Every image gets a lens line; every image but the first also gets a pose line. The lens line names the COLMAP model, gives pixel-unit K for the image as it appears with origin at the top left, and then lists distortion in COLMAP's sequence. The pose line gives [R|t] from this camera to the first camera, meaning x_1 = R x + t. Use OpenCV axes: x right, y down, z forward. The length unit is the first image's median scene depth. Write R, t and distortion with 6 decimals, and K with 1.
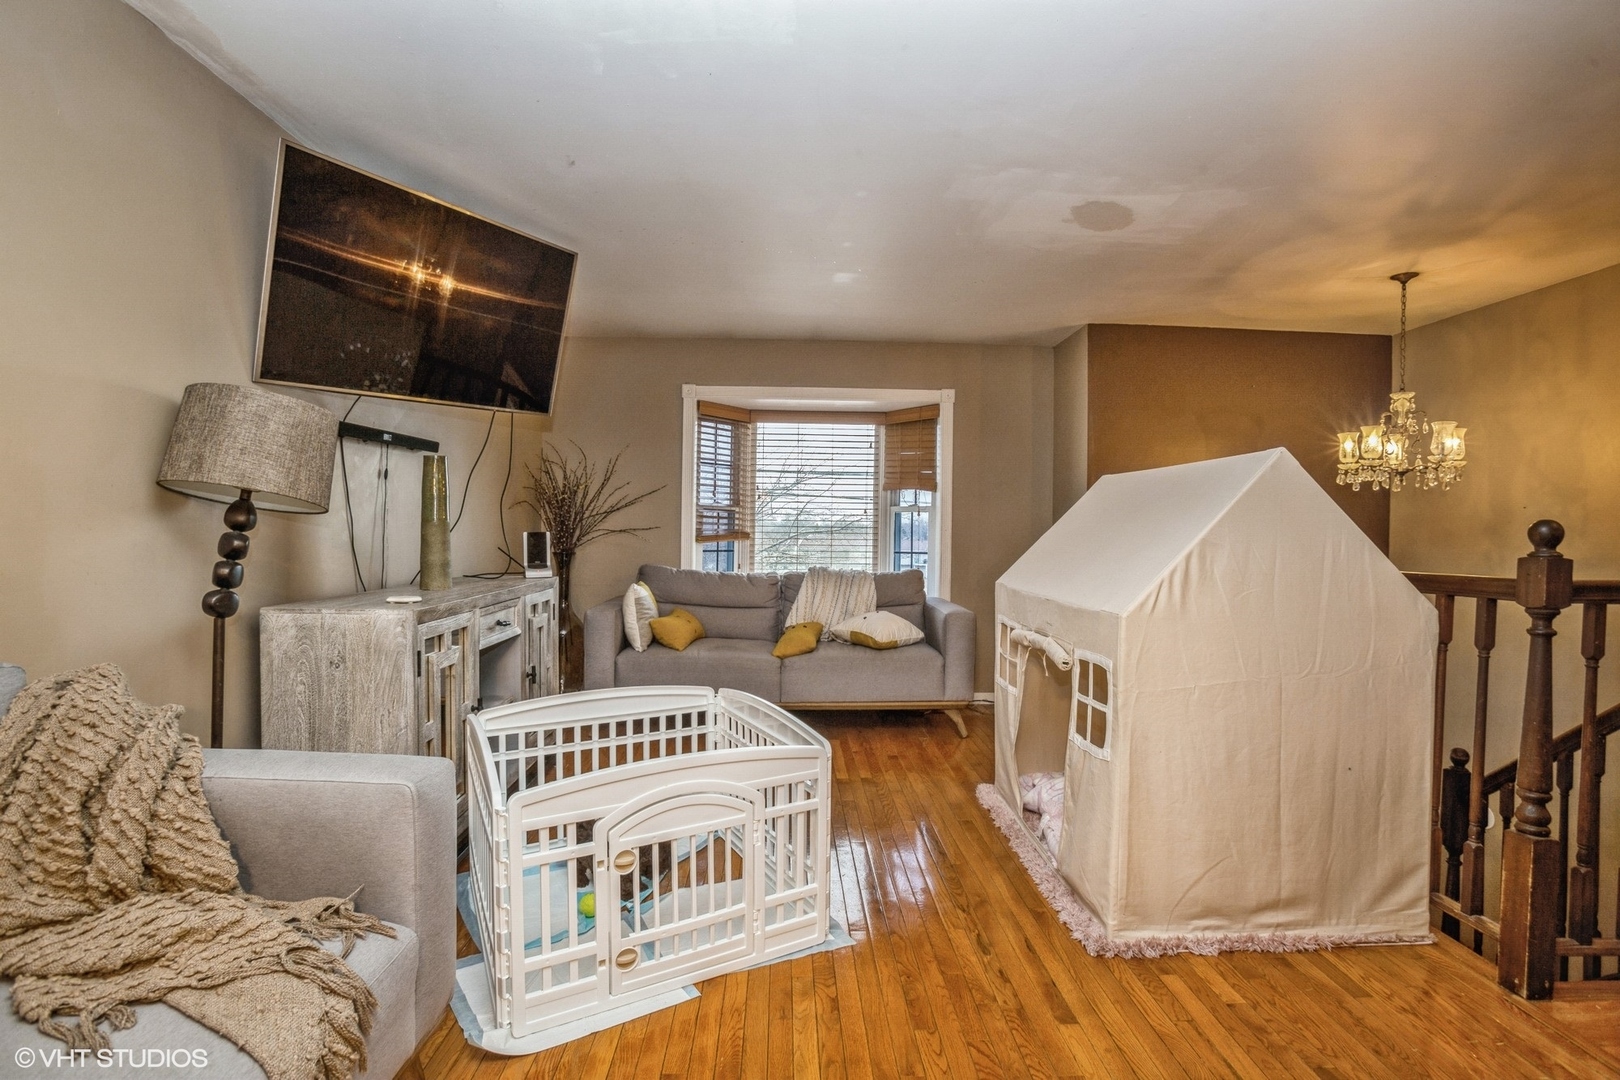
lens RADIAL K [[792.7, 0, 803.7], [0, 792.7, 556.6], [0, 0, 1]] dist [-0.056972, 0.000230]
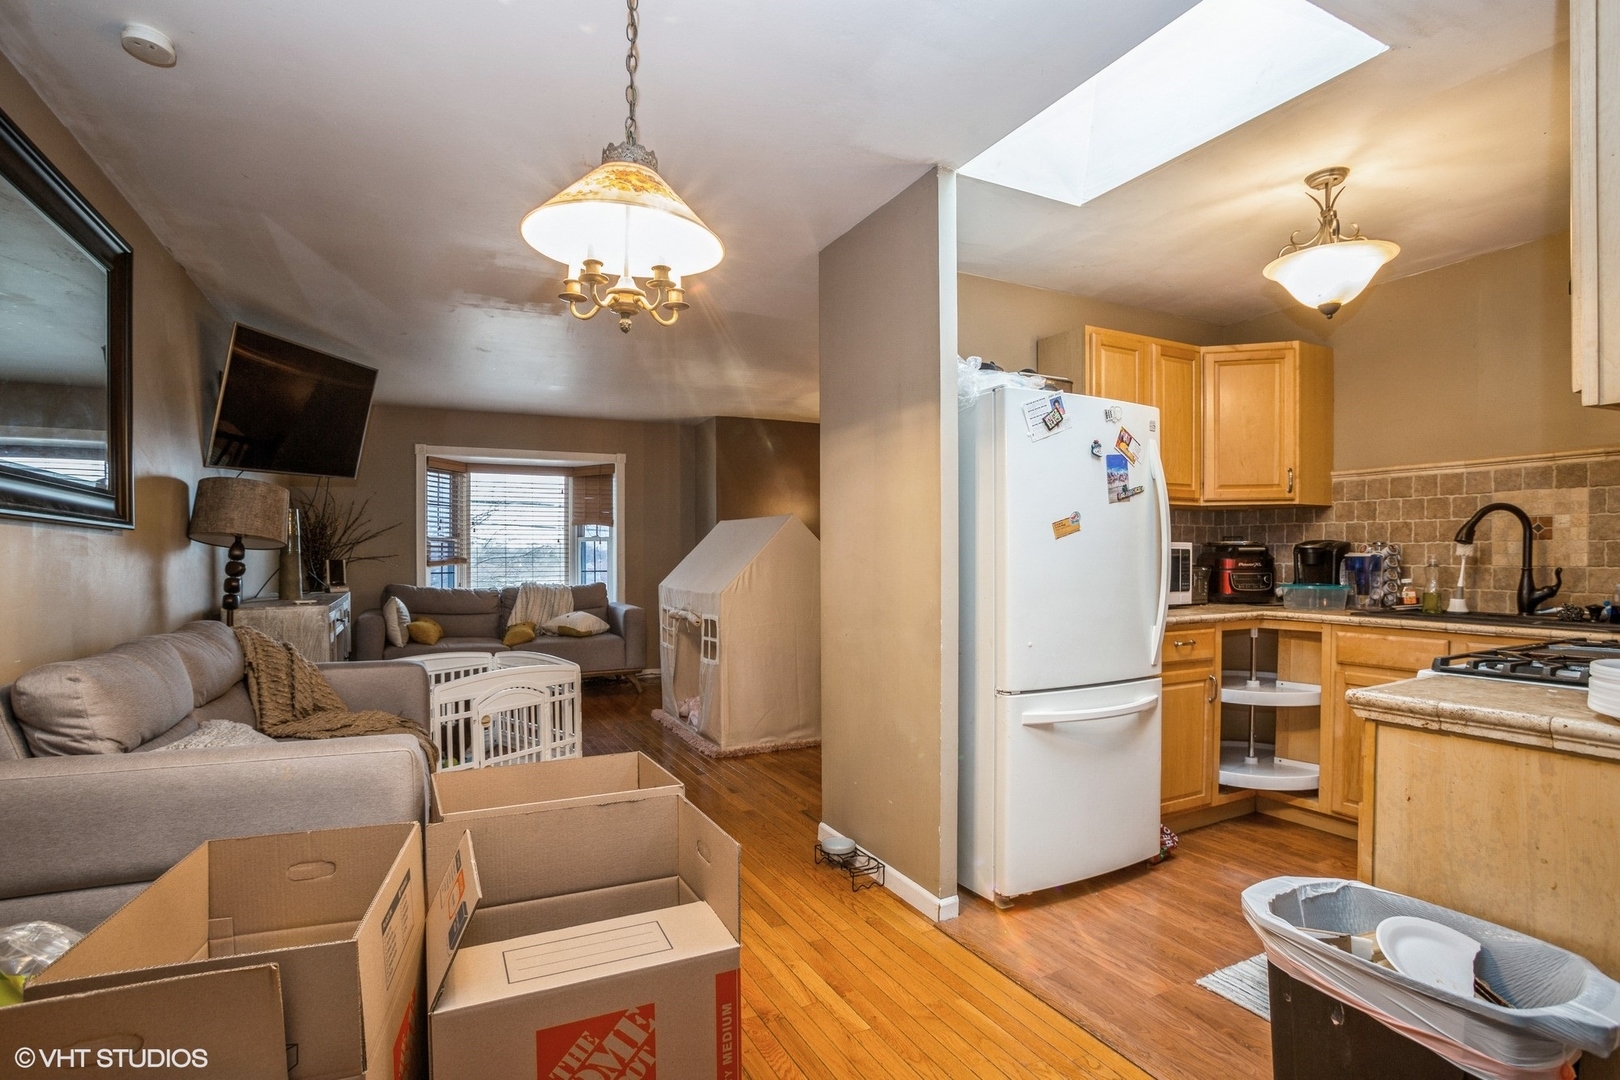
lens RADIAL K [[792.7, 0, 803.7], [0, 792.7, 556.6], [0, 0, 1]] dist [-0.056972, 0.000230]
pose [[0.908583, -0.016496, 0.417379, -0.119459], [0.028870, 0.999310, -0.023350, 0.014252], [-0.416706, 0.033265, 0.908433, -0.441190]]
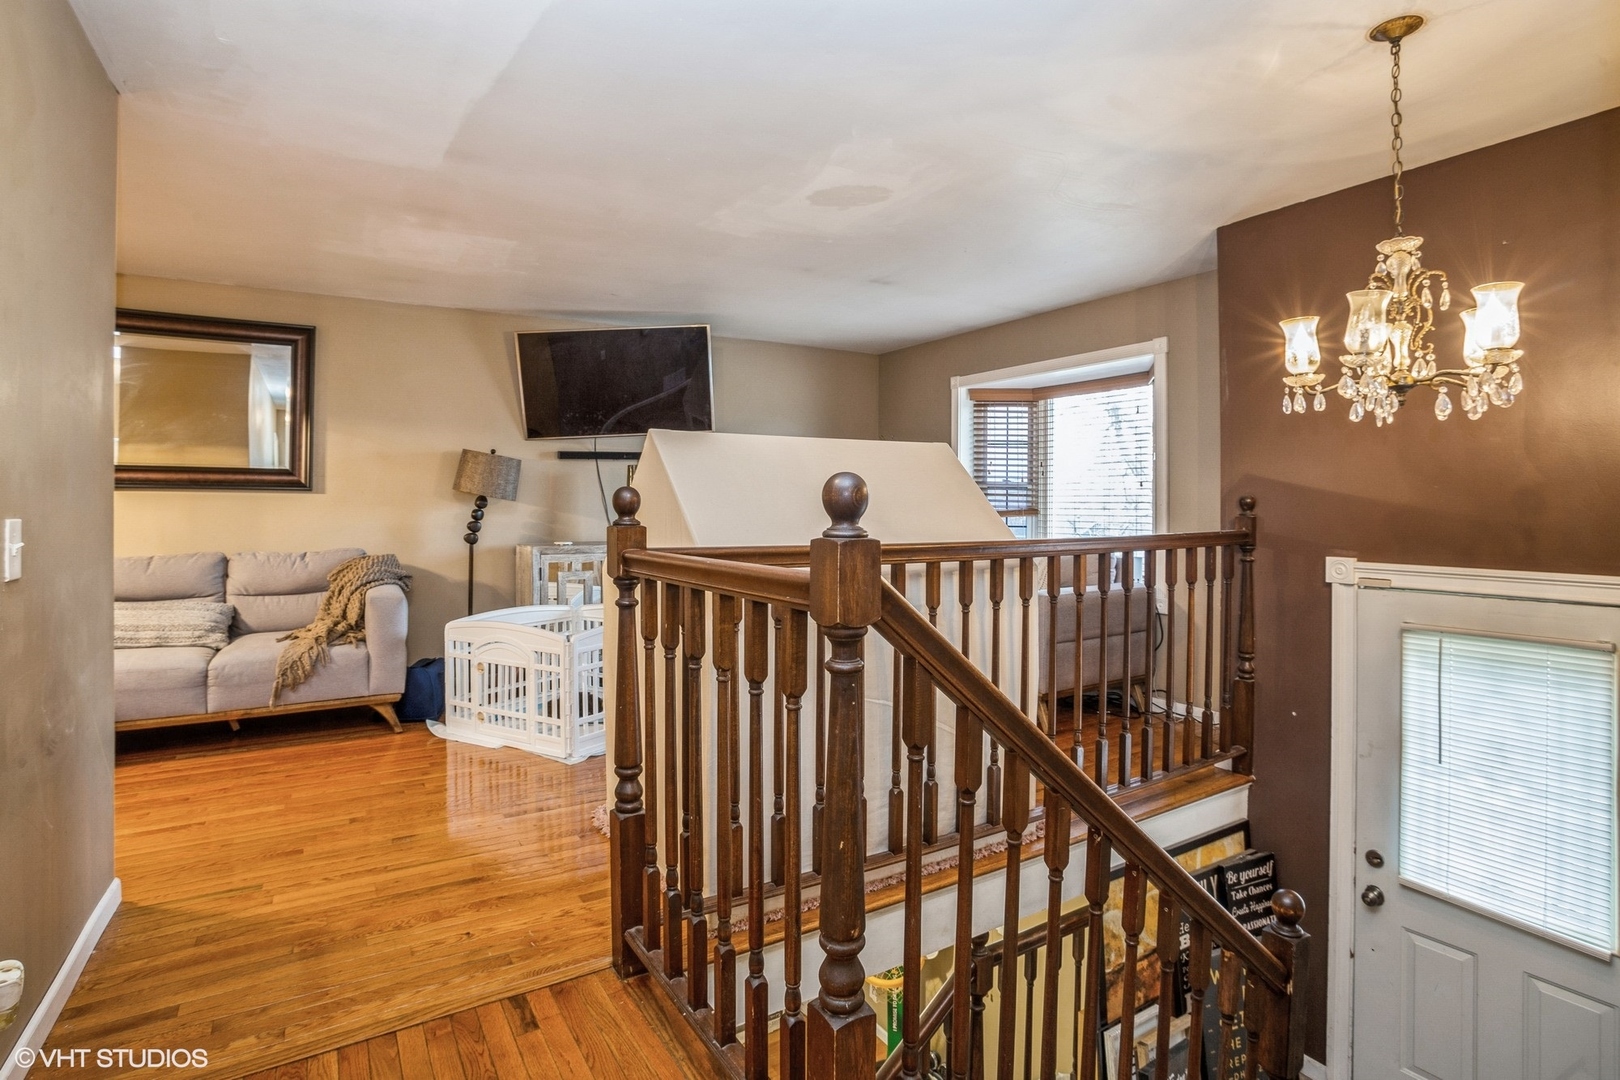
lens RADIAL K [[799.3, 0, 808.6], [0, 799.3, 504.6], [0, 0, 1]] dist [-0.048604, 0.000112]
pose [[0.504367, -0.010011, -0.863432, 0.771917], [-0.026919, 0.999264, -0.027310, -0.001488], [0.863070, 0.037017, 0.503726, 0.274622]]
